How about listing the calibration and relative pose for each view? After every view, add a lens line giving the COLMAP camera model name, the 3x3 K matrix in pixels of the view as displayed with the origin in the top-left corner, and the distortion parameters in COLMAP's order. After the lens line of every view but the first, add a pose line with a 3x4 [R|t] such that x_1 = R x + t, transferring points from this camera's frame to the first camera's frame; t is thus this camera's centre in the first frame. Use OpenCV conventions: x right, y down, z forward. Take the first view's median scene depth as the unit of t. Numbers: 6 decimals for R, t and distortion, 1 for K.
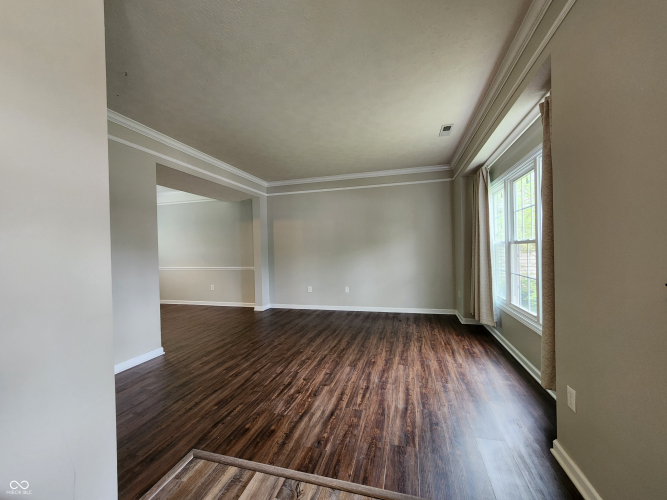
lens RADIAL K [[272.7, 0, 335.9], [0, 272.7, 247.9], [0, 0, 1]] dist [-0.000710, 0.000166]
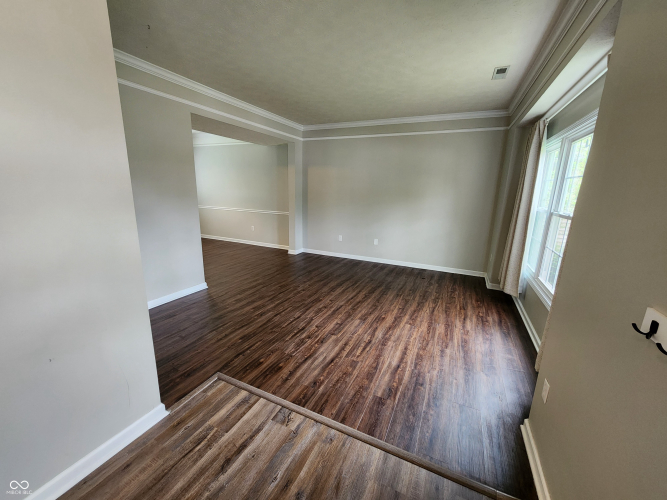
lens RADIAL K [[272.7, 0, 335.0], [0, 272.7, 247.1], [0, 0, 1]] dist [-0.000710, 0.000166]
pose [[0.984120, 0.085761, -0.155411, 0.097479], [-0.049954, 0.973962, 0.221138, -0.084932], [0.170330, -0.209863, 0.962780, -0.008898]]
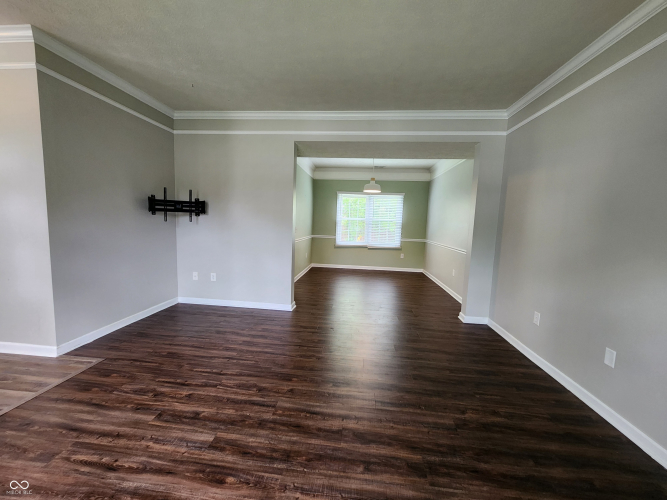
lens RADIAL K [[272.7, 0, 329.7], [0, 272.7, 248.3], [0, 0, 1]] dist [-0.000710, 0.000166]
pose [[0.159411, 0.126116, -0.979123, 0.579459], [-0.032767, 0.991936, 0.122432, -0.026168], [0.986668, 0.012566, 0.162258, 1.135672]]
